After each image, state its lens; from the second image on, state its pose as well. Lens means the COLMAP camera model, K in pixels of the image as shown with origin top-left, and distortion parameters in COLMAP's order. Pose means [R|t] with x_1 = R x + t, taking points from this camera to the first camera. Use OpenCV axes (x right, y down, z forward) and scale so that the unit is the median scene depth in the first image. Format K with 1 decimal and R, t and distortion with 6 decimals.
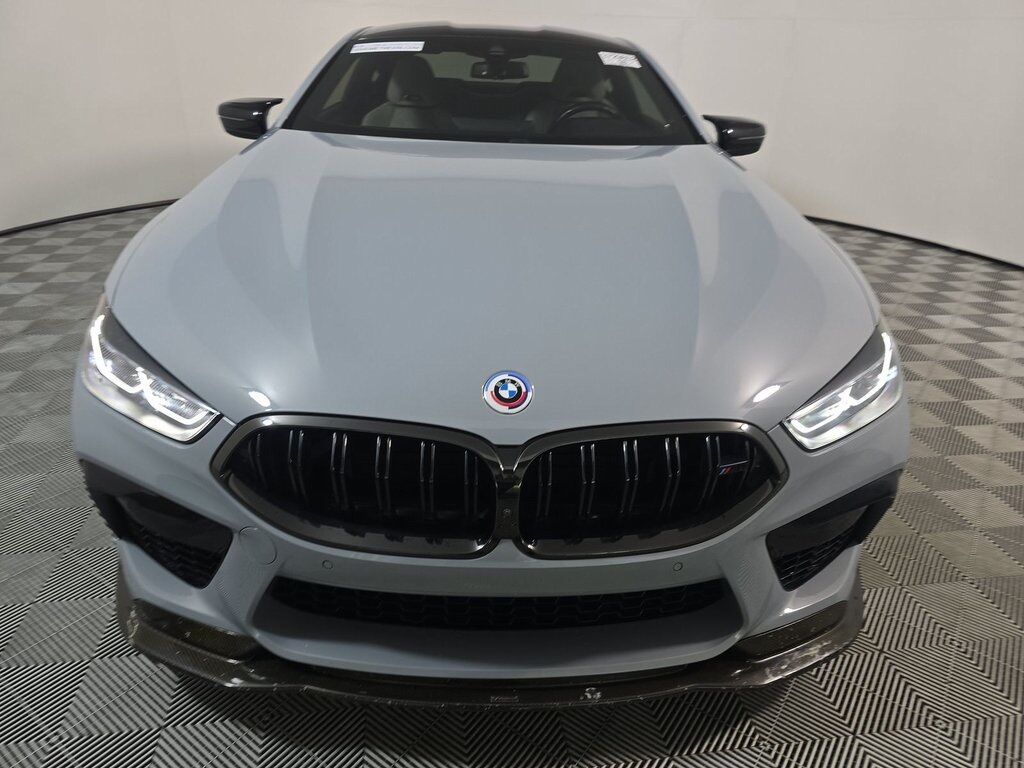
lens RADIAL K [[687.1, 0, 508.0], [0, 687.1, 381.7], [0, 0, 1]] dist [0.001751, -0.004198]
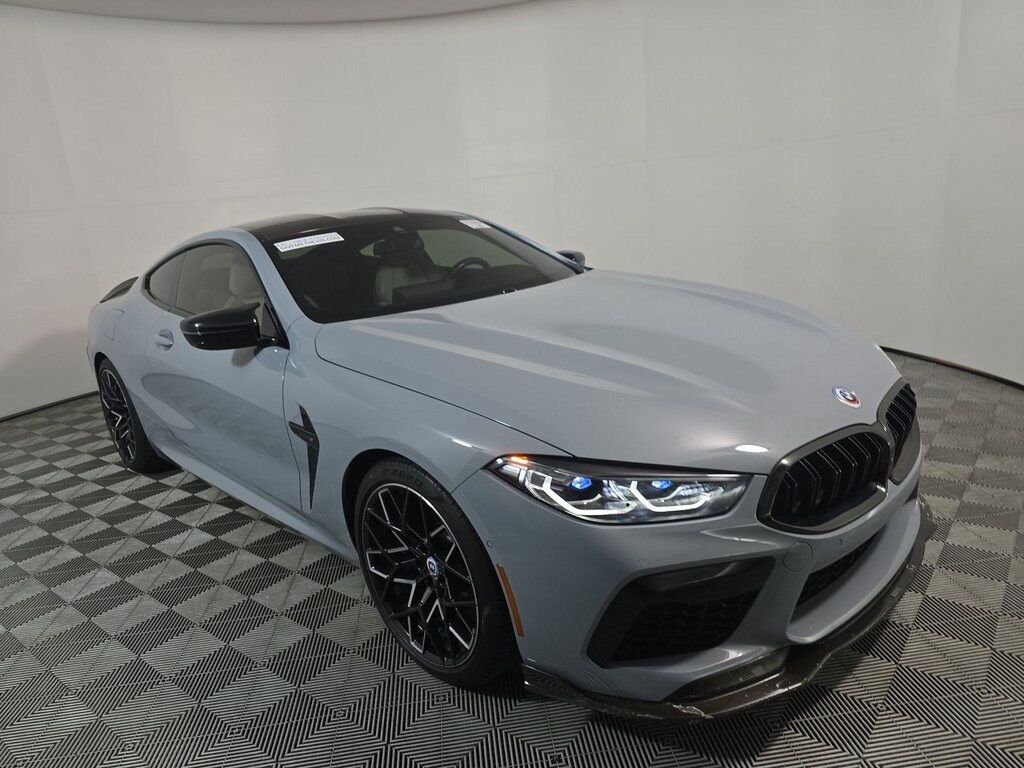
lens RADIAL K [[687.1, 0, 508.0], [0, 687.1, 381.7], [0, 0, 1]] dist [0.001751, -0.004198]
pose [[0.736134, -0.260733, 0.624600, -1.575110], [0.389633, 0.917823, -0.076073, -0.205089], [-0.553437, 0.299365, 0.777231, 0.171509]]
